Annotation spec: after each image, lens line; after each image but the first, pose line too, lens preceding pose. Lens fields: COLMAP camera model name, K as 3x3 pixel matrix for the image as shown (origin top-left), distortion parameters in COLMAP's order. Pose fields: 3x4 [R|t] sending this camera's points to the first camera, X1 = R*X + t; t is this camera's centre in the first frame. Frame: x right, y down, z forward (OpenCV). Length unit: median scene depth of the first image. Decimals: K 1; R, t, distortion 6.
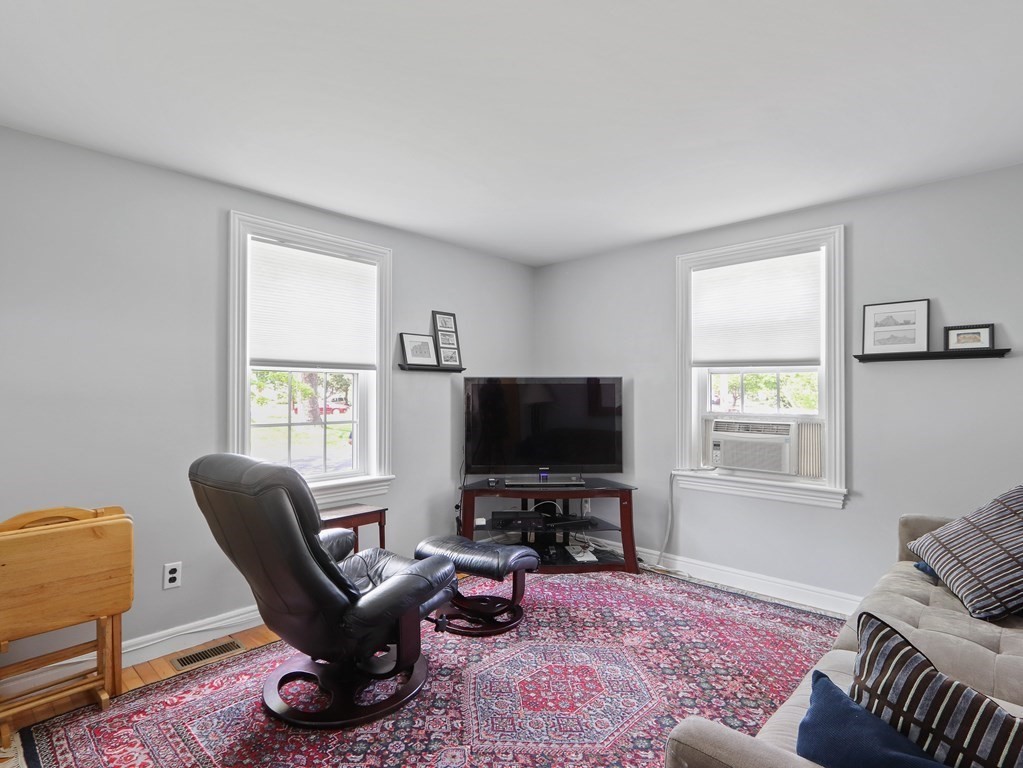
lens RADIAL K [[551.3, 0, 513.3], [0, 551.3, 394.2], [0, 0, 1]] dist [-0.002622, -0.000483]
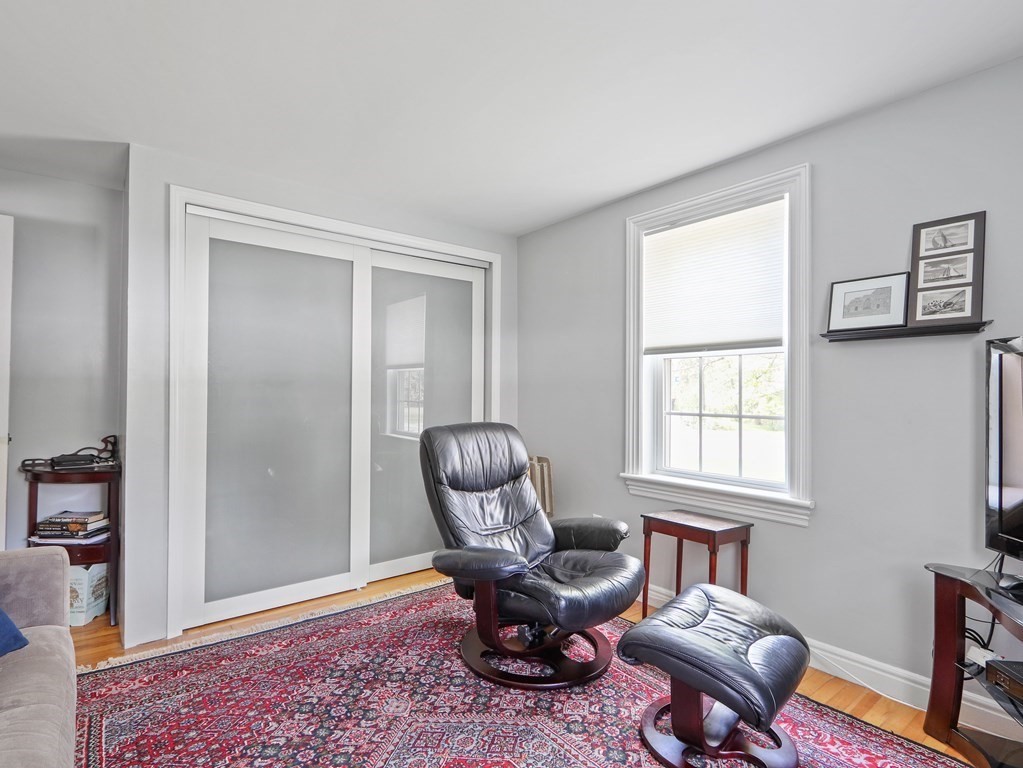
lens RADIAL K [[551.3, 0, 513.3], [0, 551.3, 394.2], [0, 0, 1]] dist [-0.002622, -0.000483]
pose [[-0.182039, -0.002810, -0.983287, 0.562878], [-0.012207, 0.999925, -0.000597, 0.025292], [0.983216, 0.011895, -0.182059, 0.868431]]
